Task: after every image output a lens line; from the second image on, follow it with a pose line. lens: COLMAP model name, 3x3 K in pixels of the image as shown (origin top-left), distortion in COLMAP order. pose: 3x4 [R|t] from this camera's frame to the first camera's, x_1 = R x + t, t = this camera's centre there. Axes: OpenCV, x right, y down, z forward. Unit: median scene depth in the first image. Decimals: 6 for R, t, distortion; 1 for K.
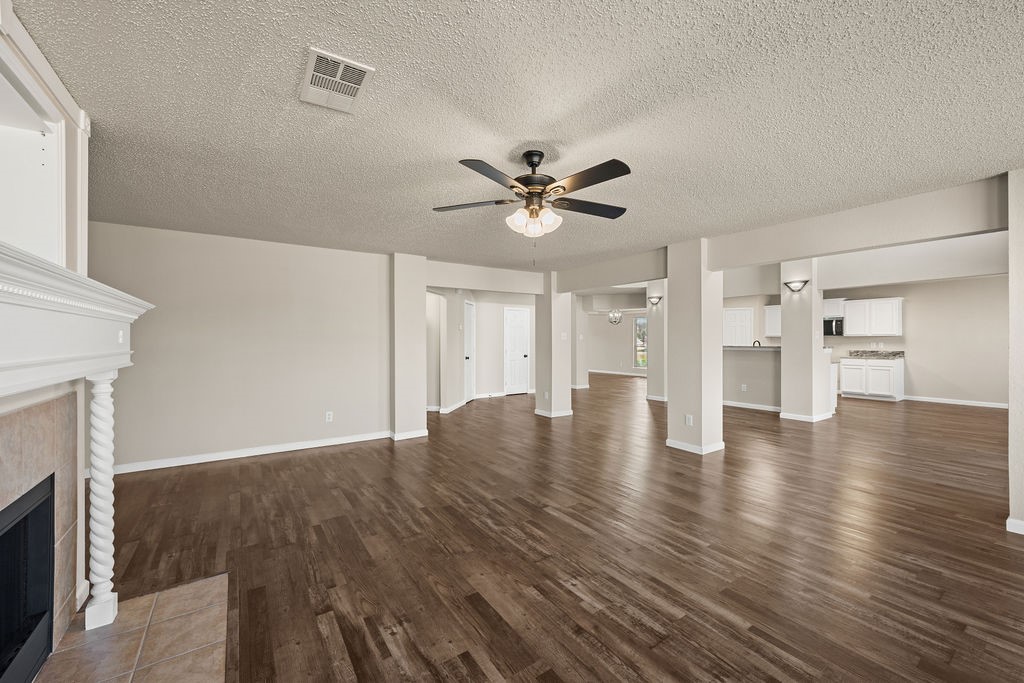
lens RADIAL K [[403.5, 0, 511.4], [0, 403.5, 341.1], [0, 0, 1]] dist [0.001220, 0.000014]
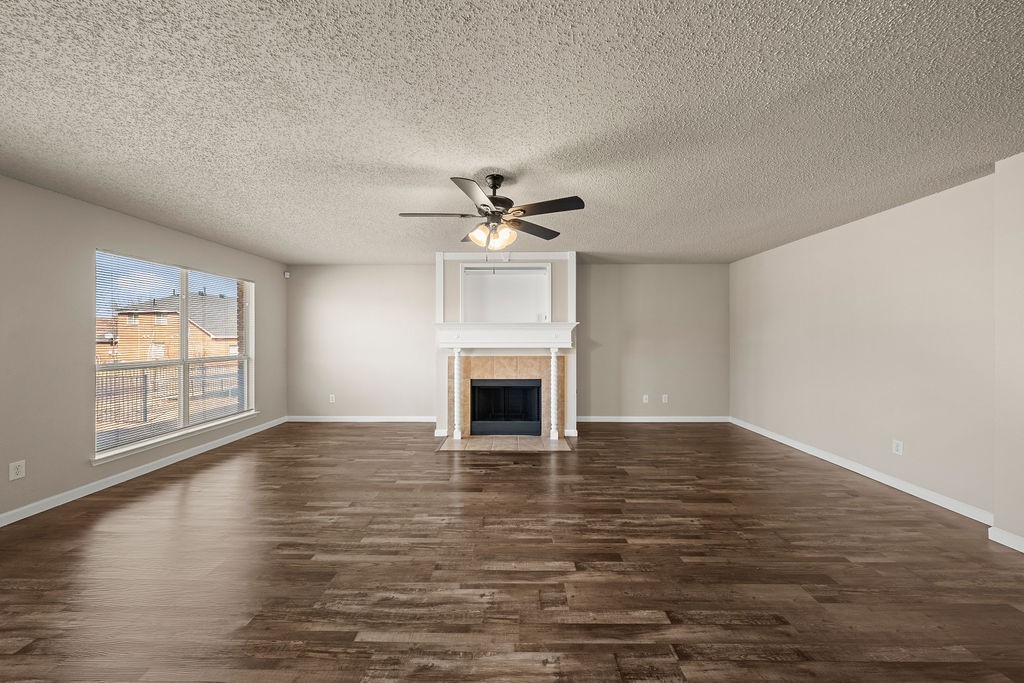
lens RADIAL K [[352.4, 0, 513.0], [0, 352.4, 337.2], [0, 0, 1]] dist [-0.000953, -0.000069]
pose [[-0.567253, 0.000575, -0.823543, 0.821199], [-0.000676, 0.999999, 0.001165, -0.005678], [0.823543, 0.001217, -0.567252, 1.541717]]
